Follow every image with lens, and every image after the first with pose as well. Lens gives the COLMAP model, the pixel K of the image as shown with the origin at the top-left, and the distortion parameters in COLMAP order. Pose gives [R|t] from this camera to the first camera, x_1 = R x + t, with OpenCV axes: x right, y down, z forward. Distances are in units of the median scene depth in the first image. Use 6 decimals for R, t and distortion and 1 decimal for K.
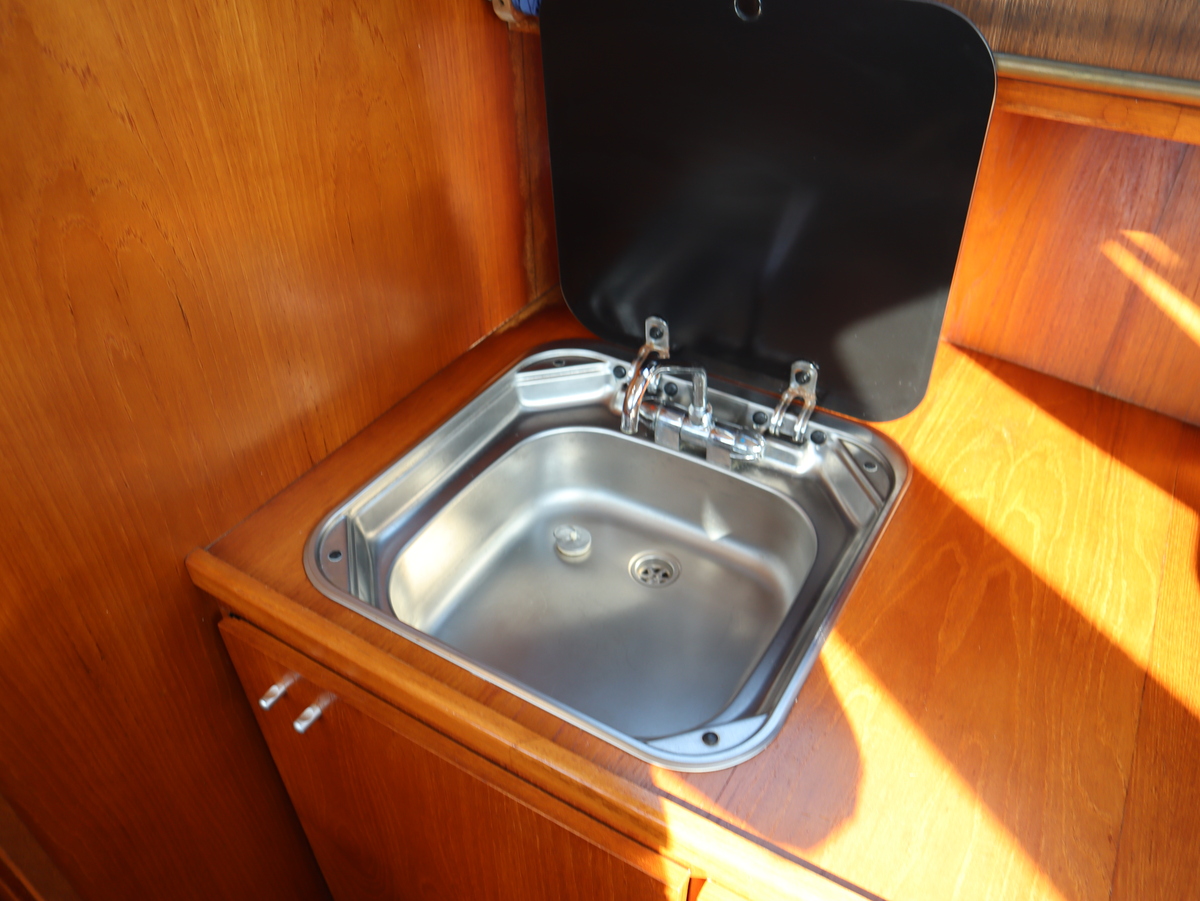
lens RADIAL K [[934.9, 0, 599.5], [0, 934.9, 454.6], [0, 0, 1]] dist [-0.130476, 0.084917]
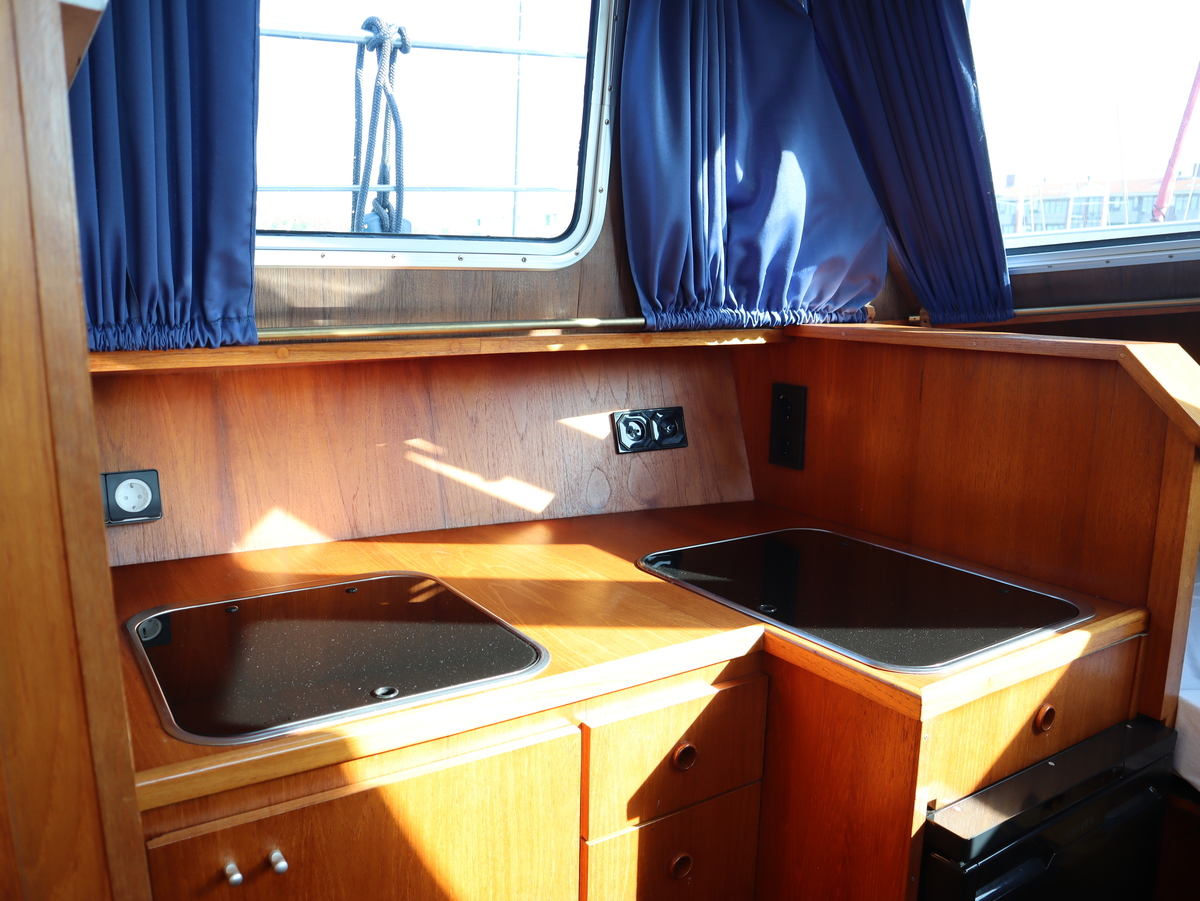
lens RADIAL K [[934.9, 0, 599.5], [0, 934.9, 454.6], [0, 0, 1]] dist [-0.130476, 0.084917]
pose [[0.428077, -0.149813, 0.891238, -1.020100], [0.543208, 0.830796, -0.121259, 0.215171], [-0.722271, 0.536036, 0.437024, -0.029669]]
